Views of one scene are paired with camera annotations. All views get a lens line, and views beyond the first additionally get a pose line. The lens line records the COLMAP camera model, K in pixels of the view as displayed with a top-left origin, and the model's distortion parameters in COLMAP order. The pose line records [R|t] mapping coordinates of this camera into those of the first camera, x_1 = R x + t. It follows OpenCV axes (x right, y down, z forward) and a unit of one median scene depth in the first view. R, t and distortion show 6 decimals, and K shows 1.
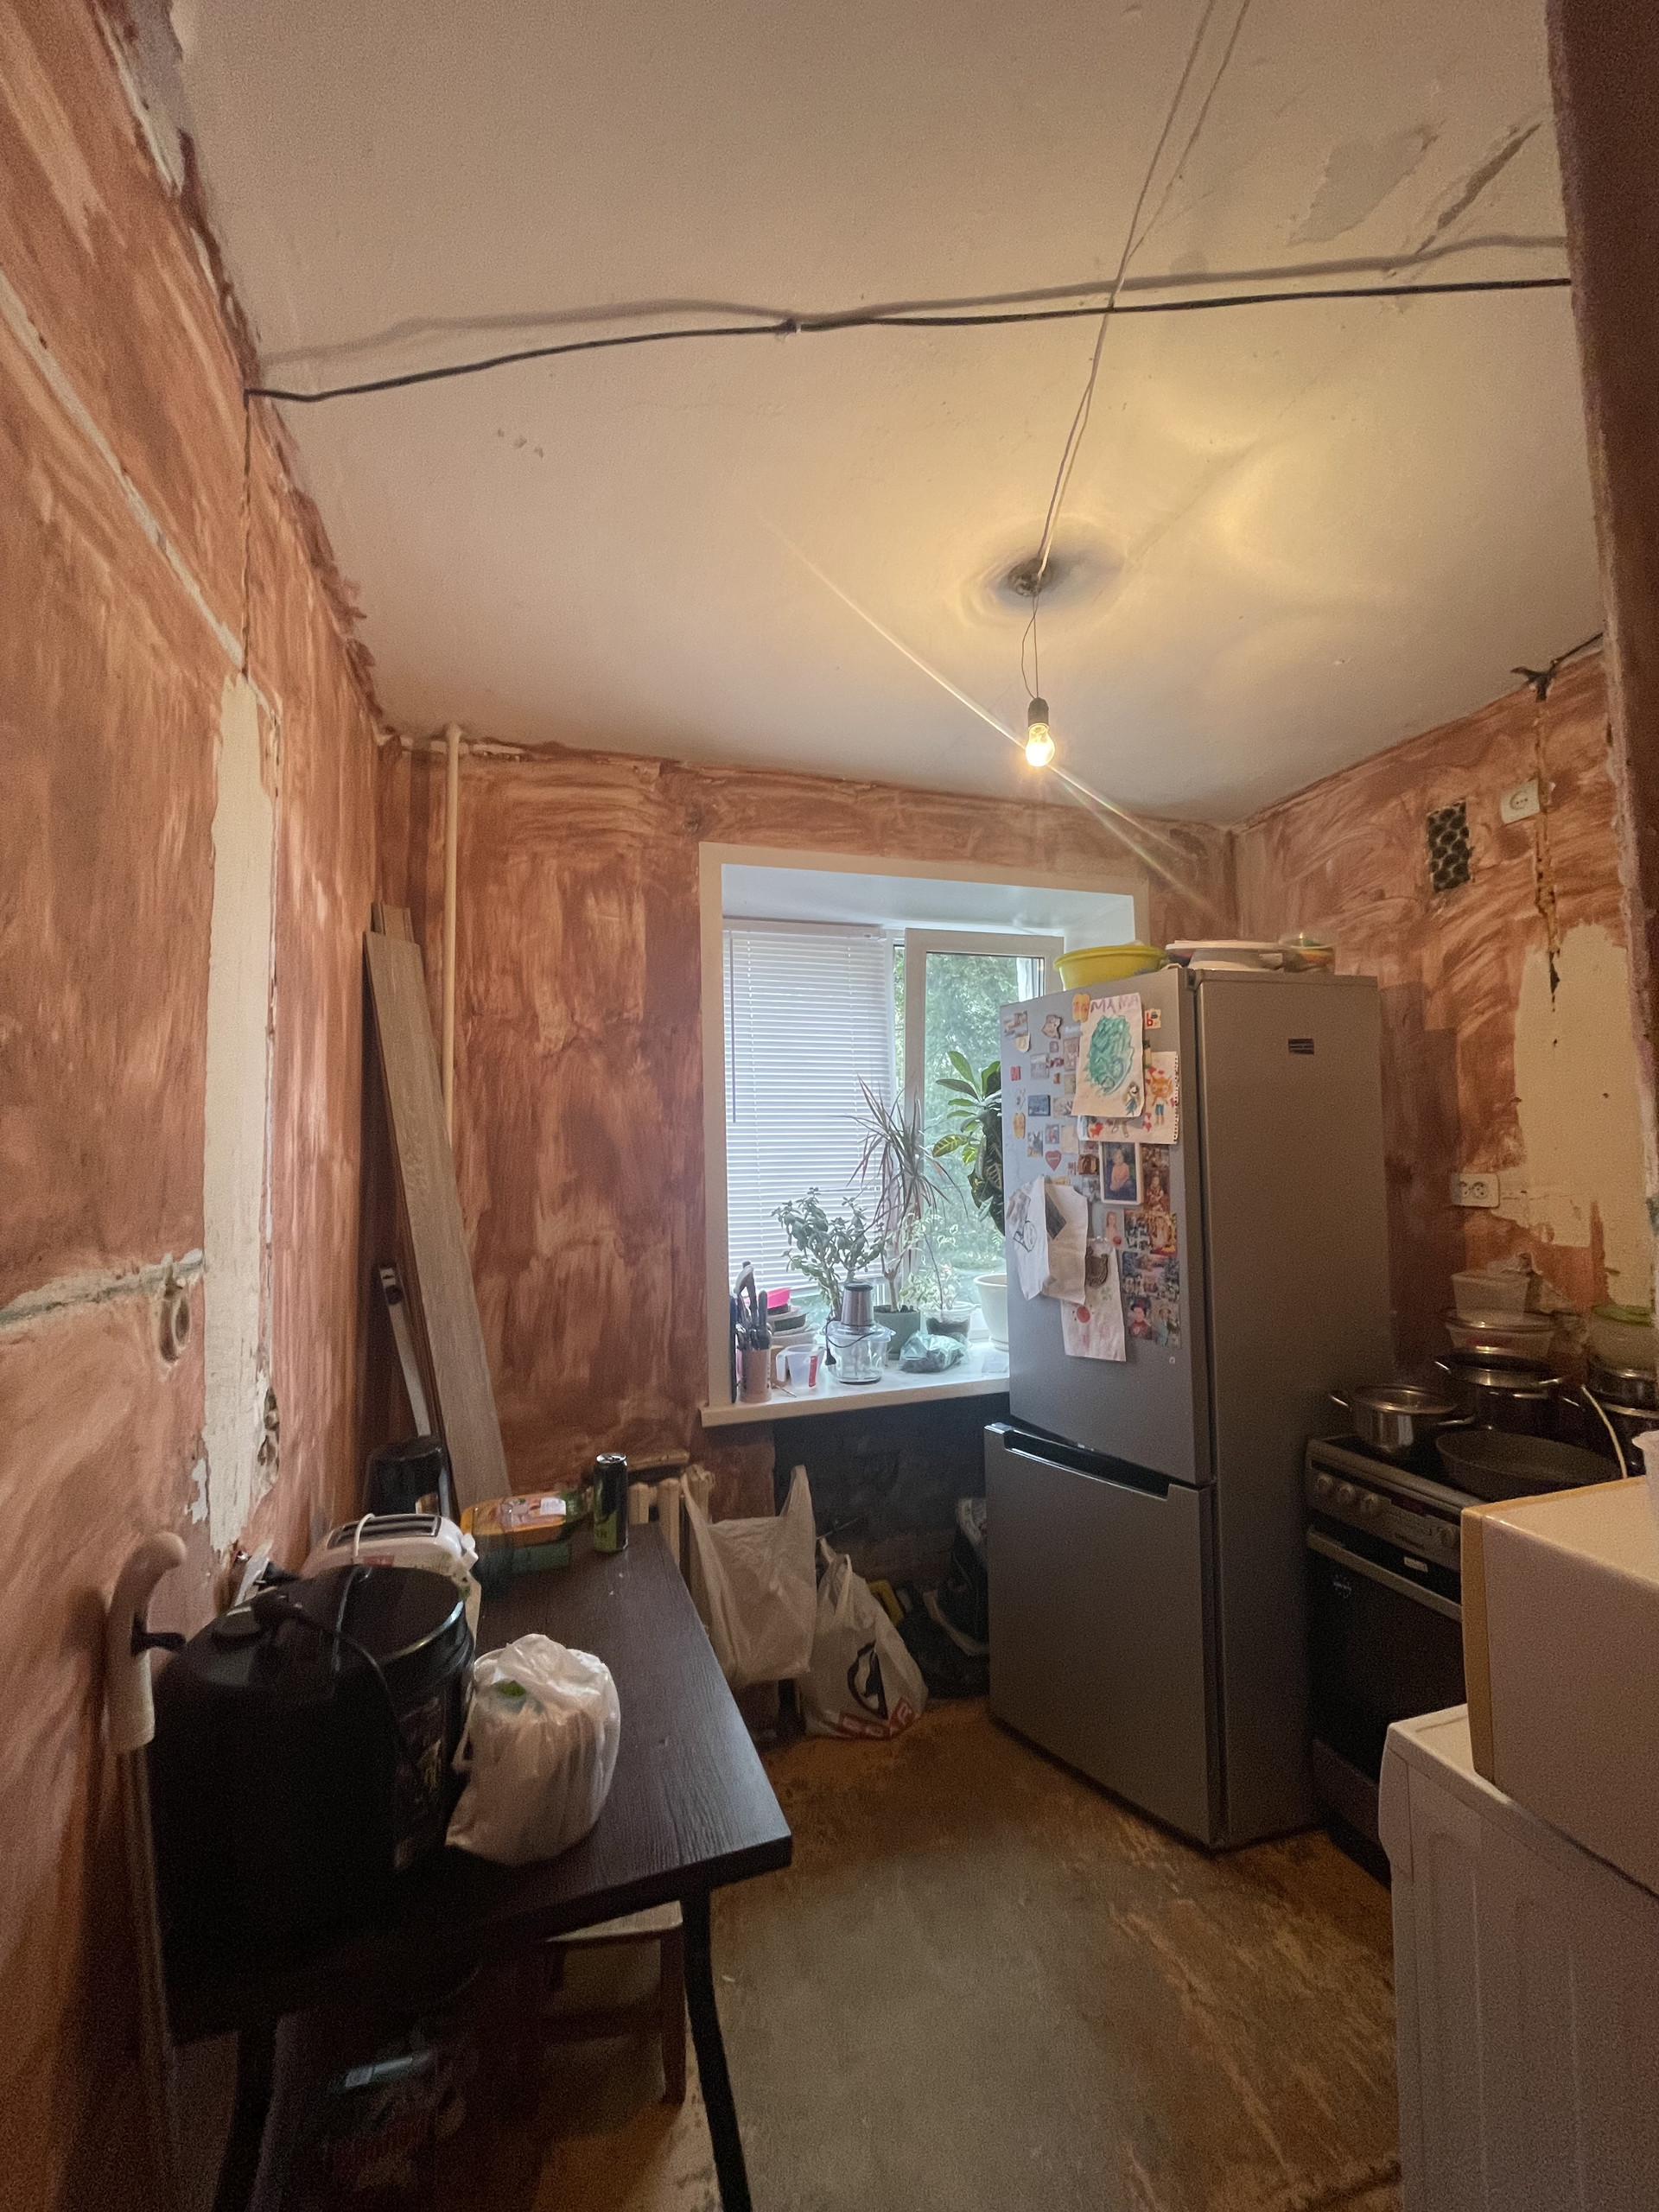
lens RADIAL K [[889.0, 0, 827.8], [0, 889.0, 1107.5], [0, 0, 1]] dist [-0.001515, -0.000297]
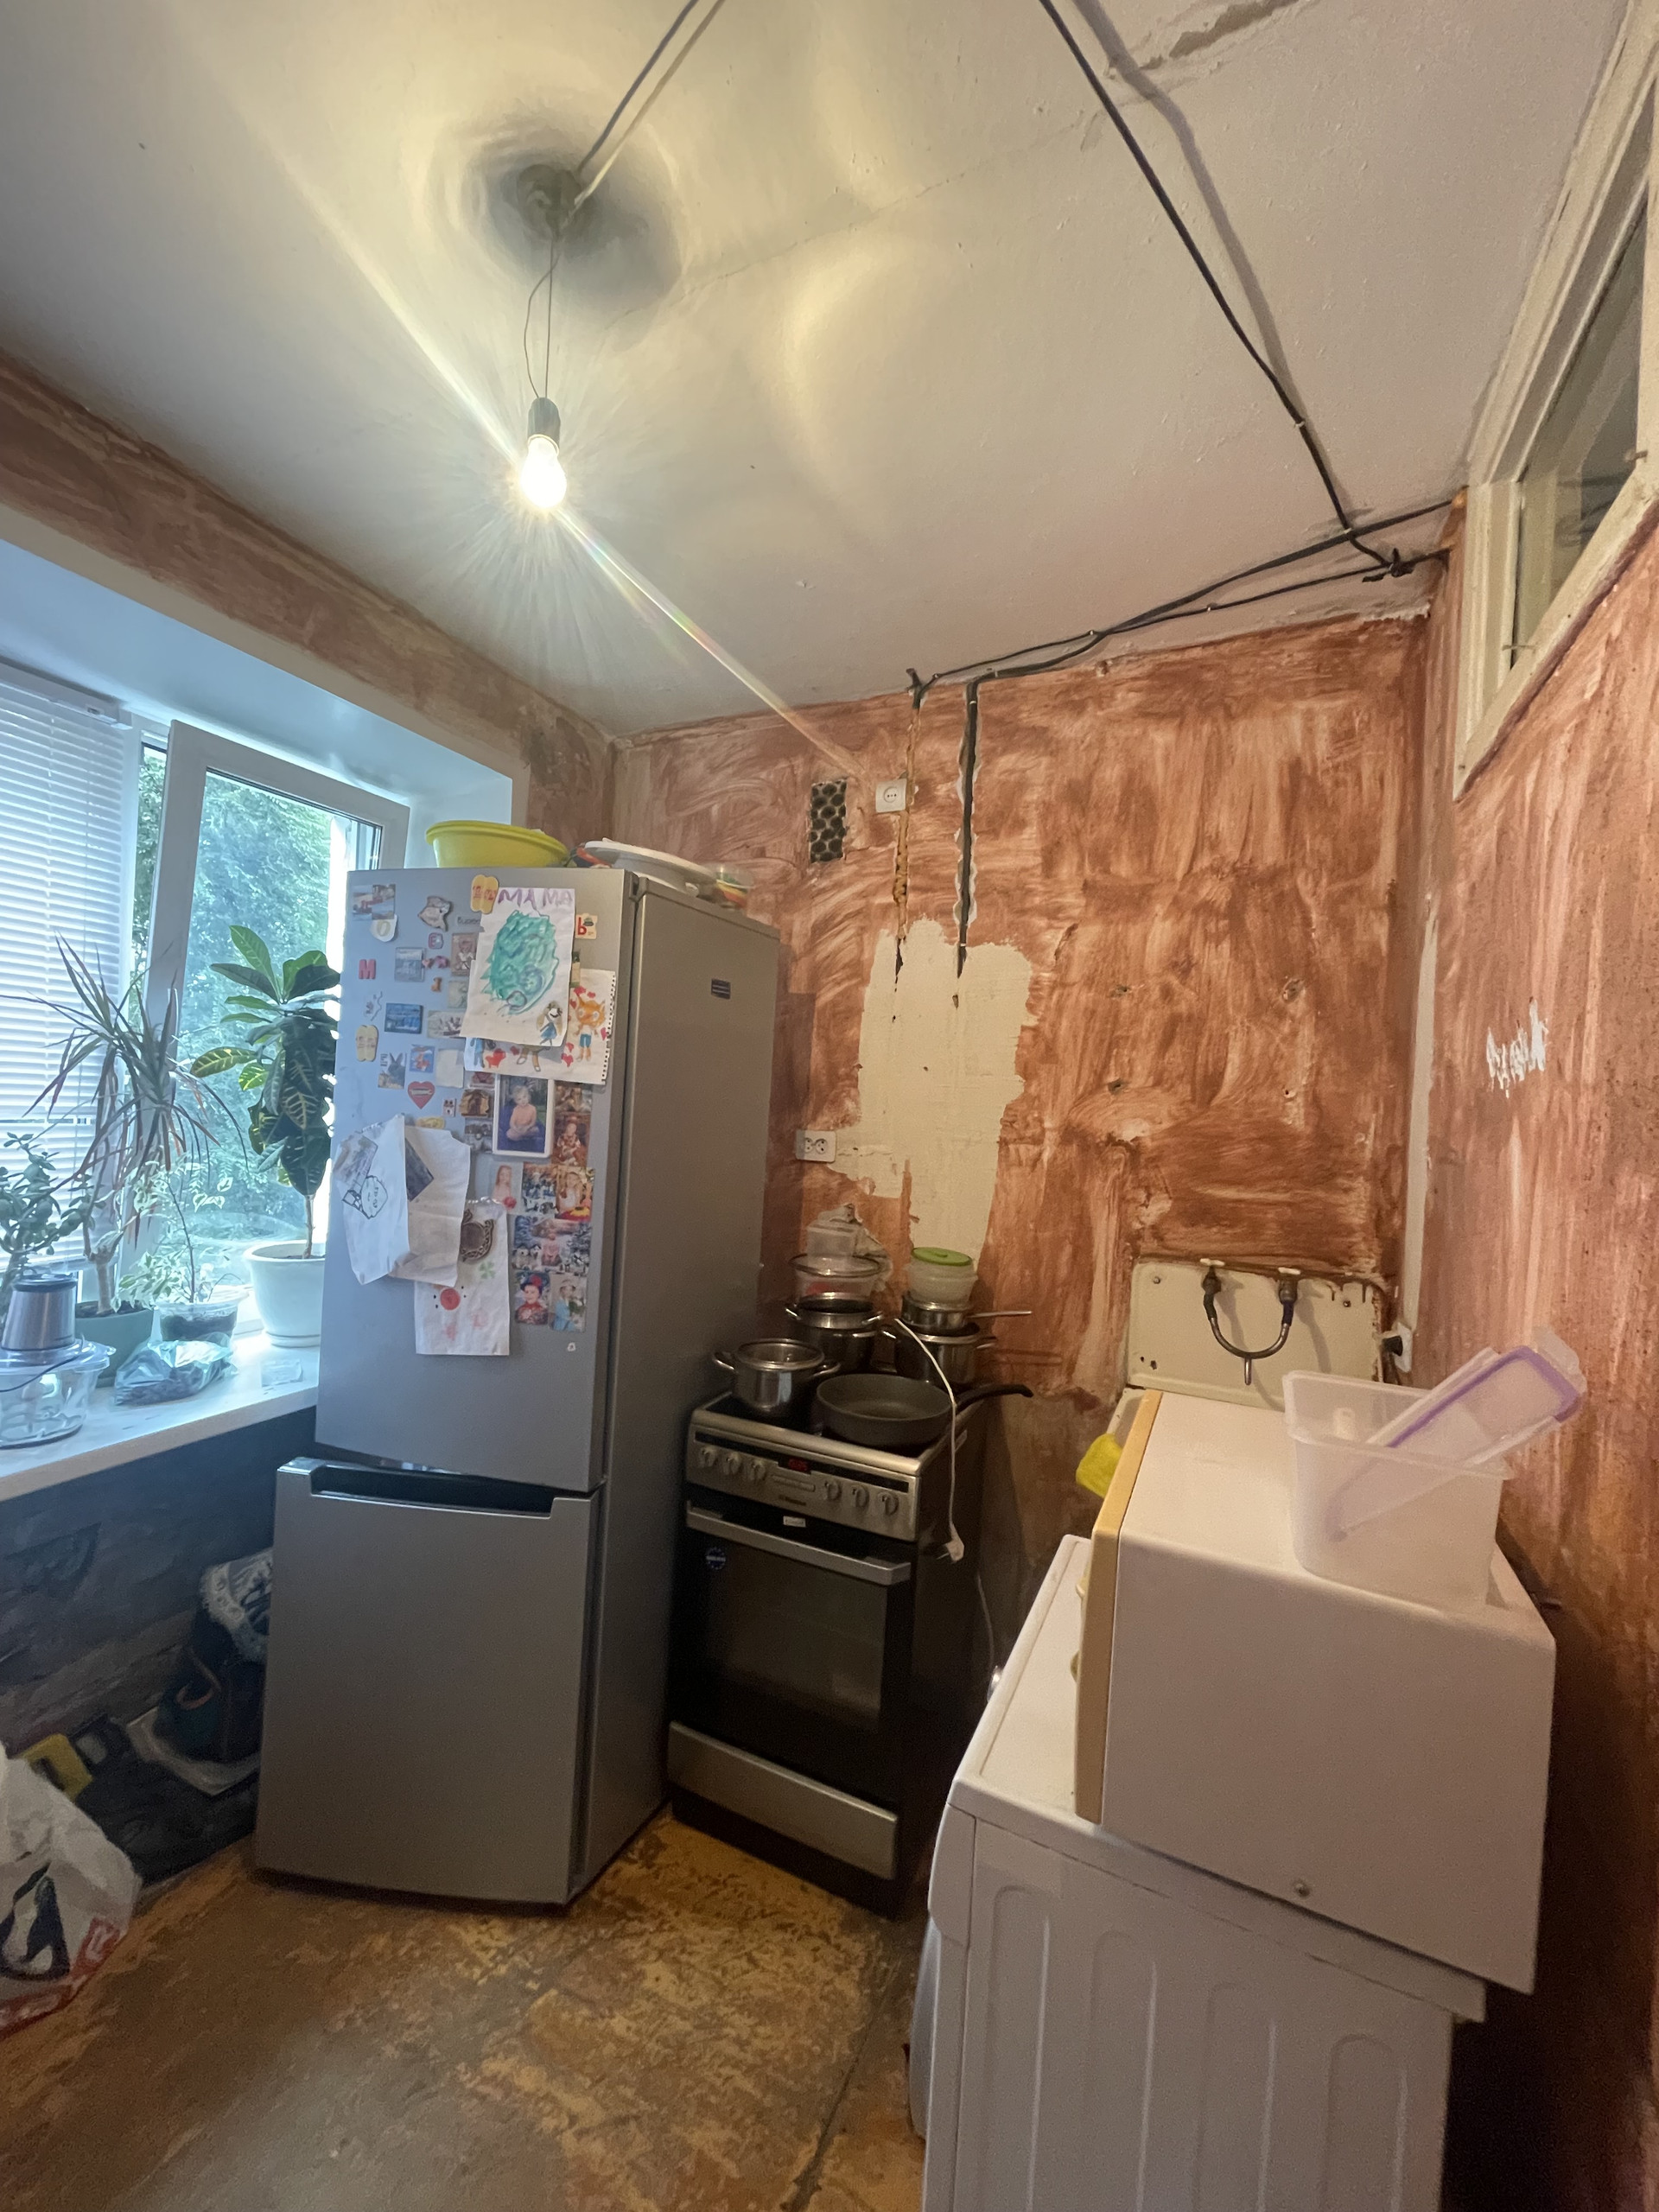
lens RADIAL K [[889.0, 0, 815.7], [0, 889.0, 1105.0], [0, 0, 1]] dist [-0.001515, -0.000297]
pose [[0.689410, 0.052711, 0.722451, -0.054155], [-0.100289, 0.994689, 0.023128, 0.018532], [-0.717396, -0.088399, 0.691035, 0.261766]]
